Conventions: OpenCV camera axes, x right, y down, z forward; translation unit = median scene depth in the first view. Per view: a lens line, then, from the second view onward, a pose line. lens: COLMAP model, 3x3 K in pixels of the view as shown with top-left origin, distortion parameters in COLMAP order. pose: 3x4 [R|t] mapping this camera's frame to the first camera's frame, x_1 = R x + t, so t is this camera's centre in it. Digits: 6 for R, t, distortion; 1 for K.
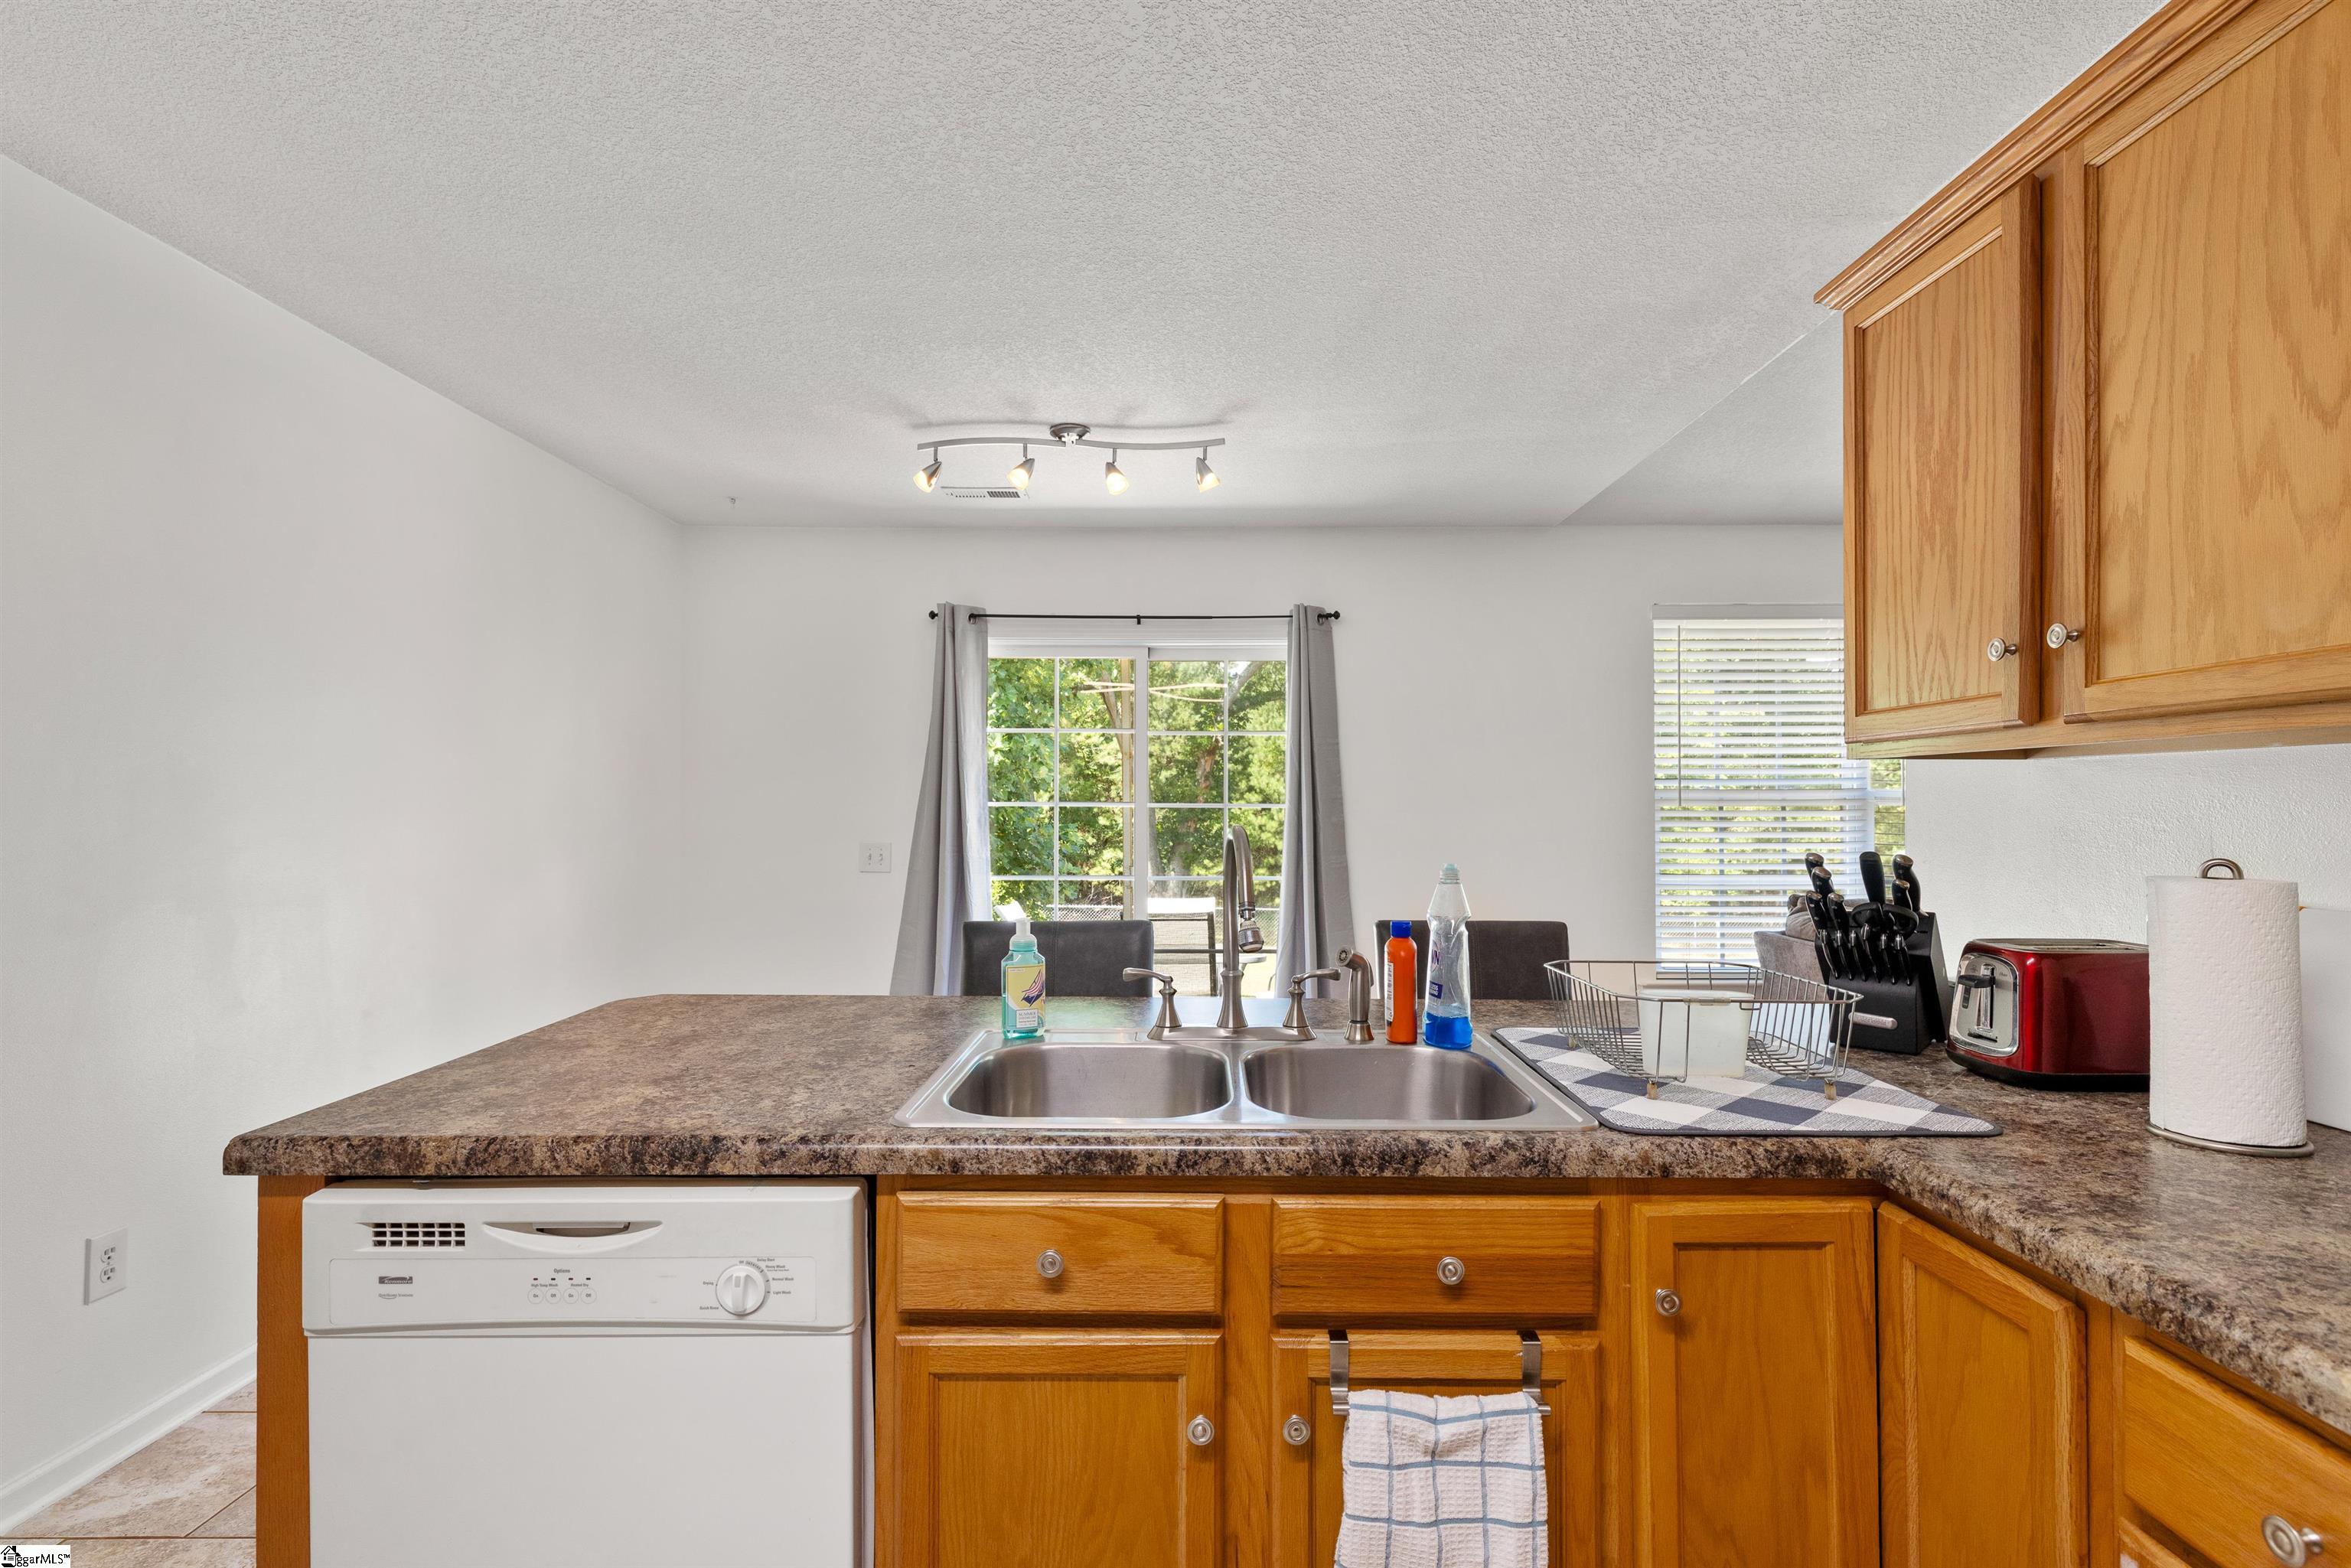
lens RADIAL K [[1168.0, 0, 1171.8], [0, 1168.0, 797.0], [0, 0, 1]] dist [-0.002588, -0.000114]
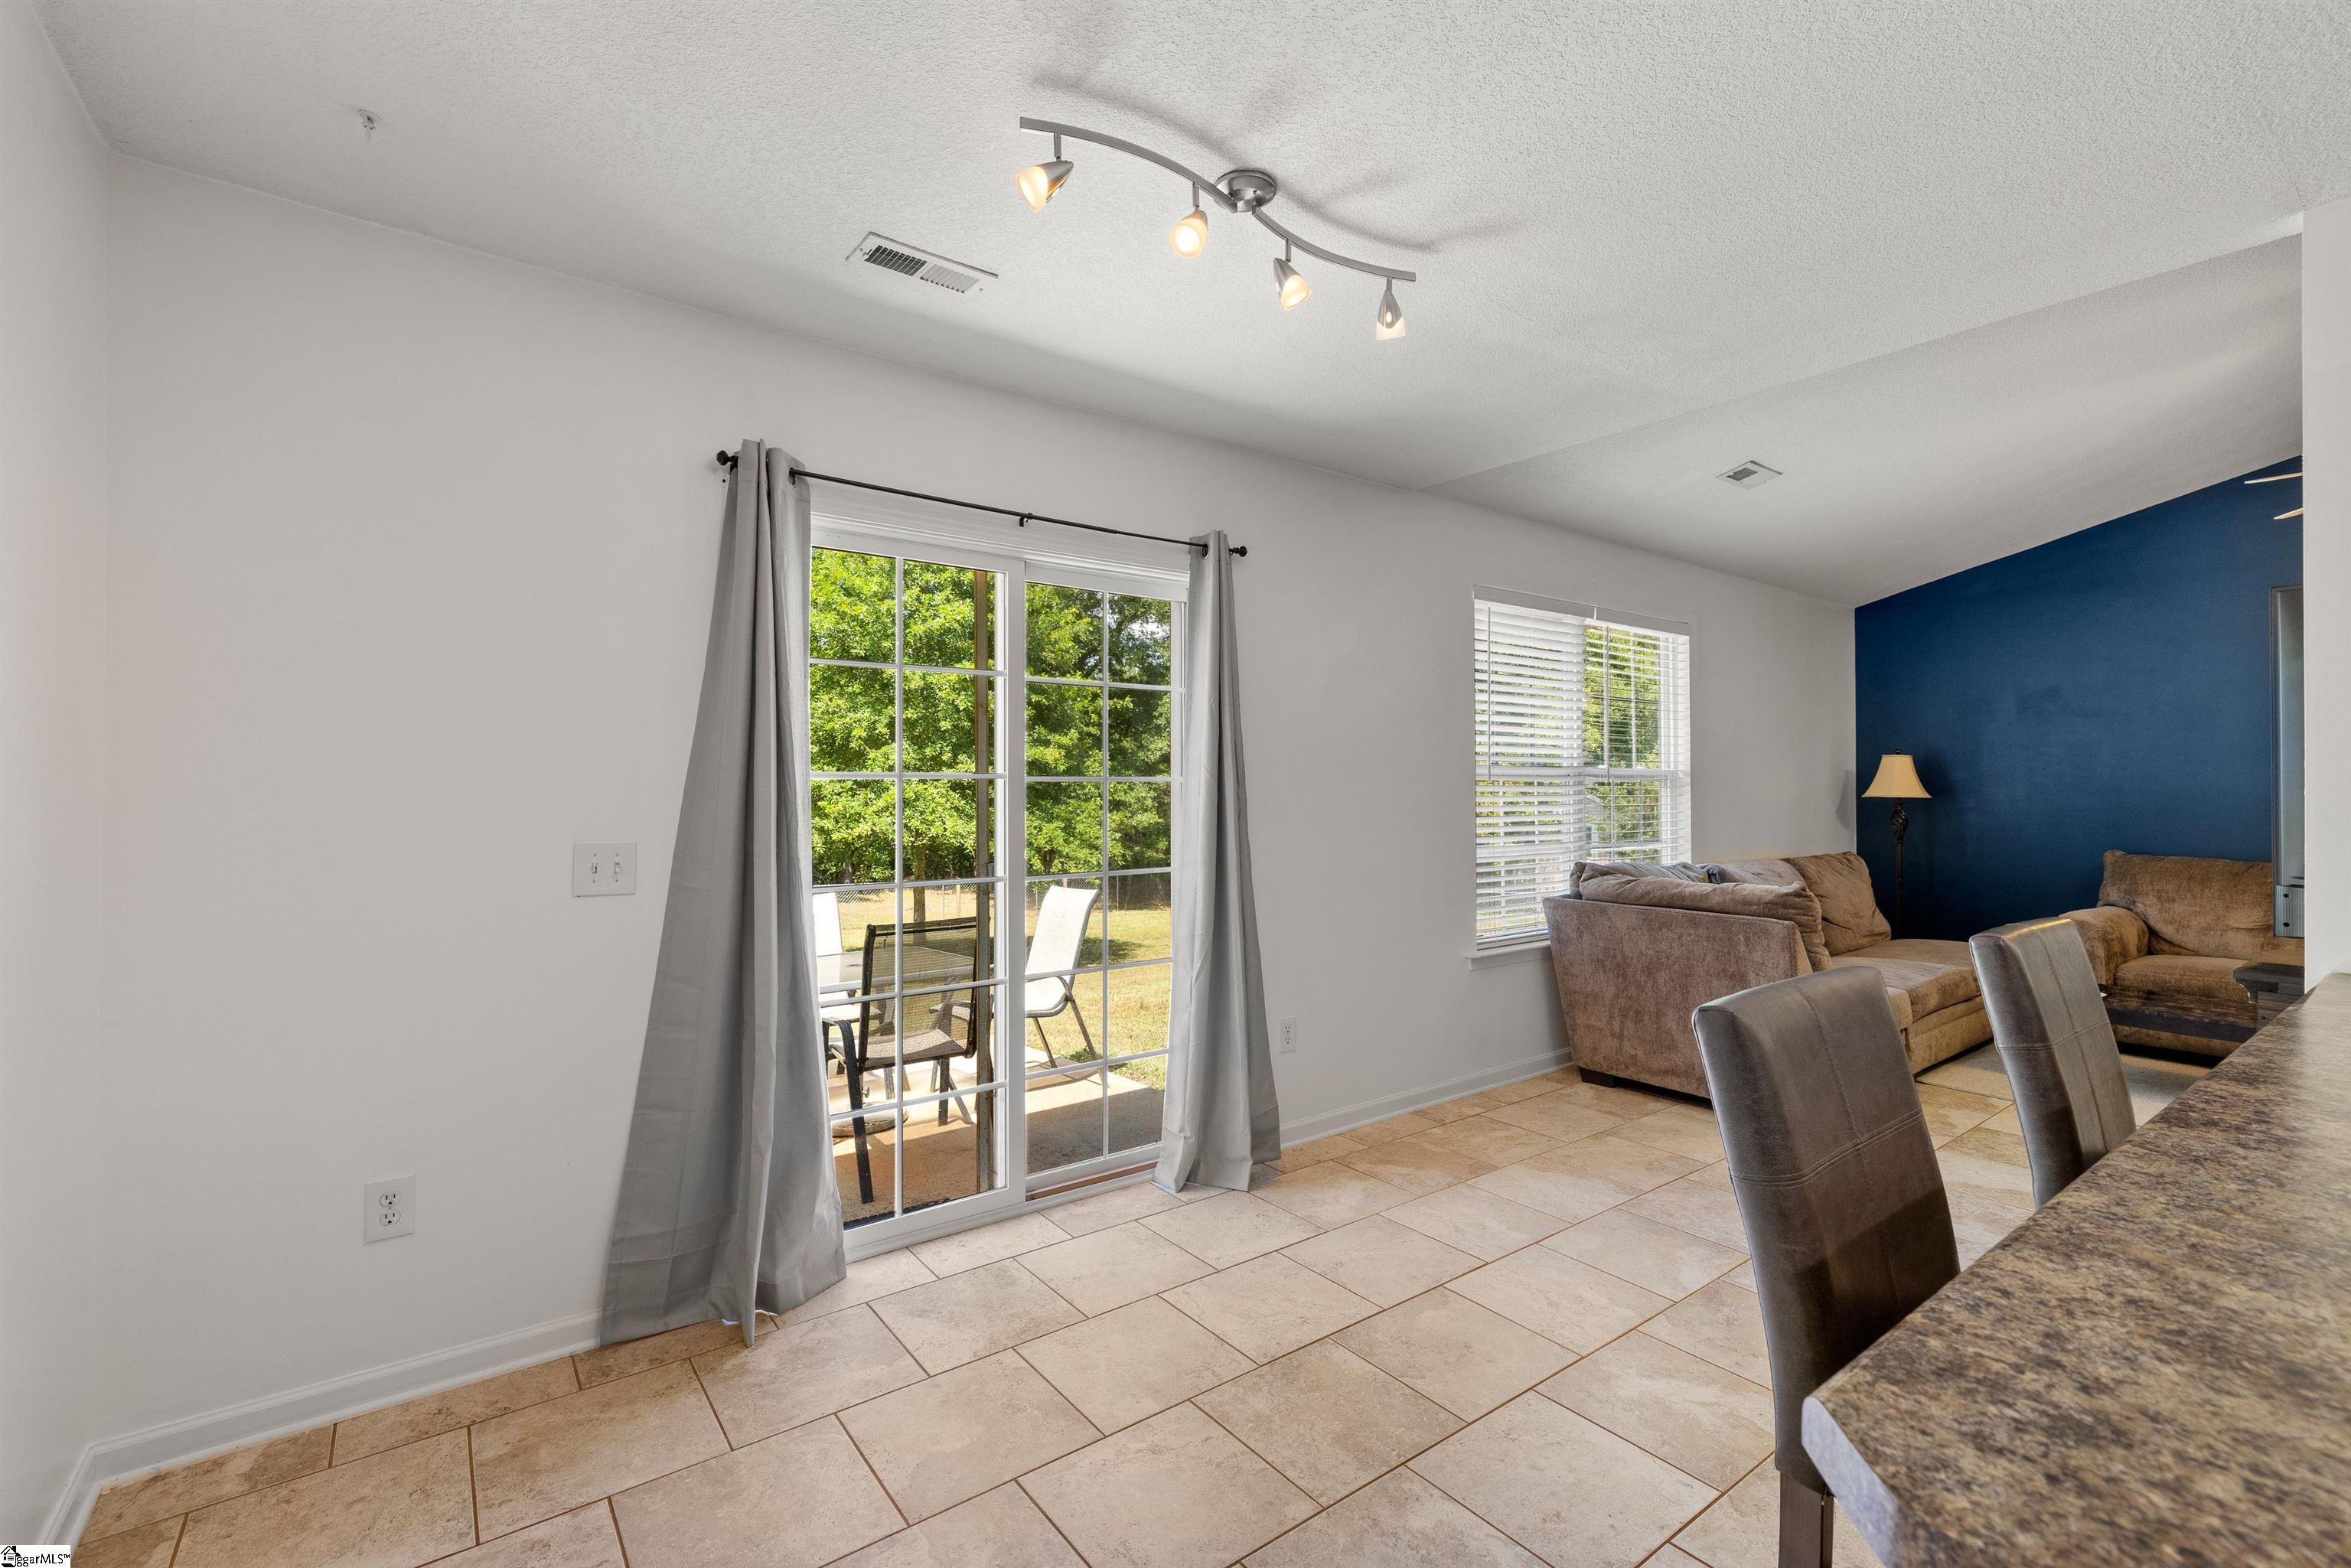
lens RADIAL K [[1042.0, 0, 1163.3], [0, 1042.0, 776.4], [0, 0, 1]] dist [0.002616, 0.000911]
pose [[0.786867, 0.004465, 0.617106, -0.377728], [-0.010720, 0.999922, 0.006435, 0.000576], [-0.617029, -0.011679, 0.786854, 0.467146]]
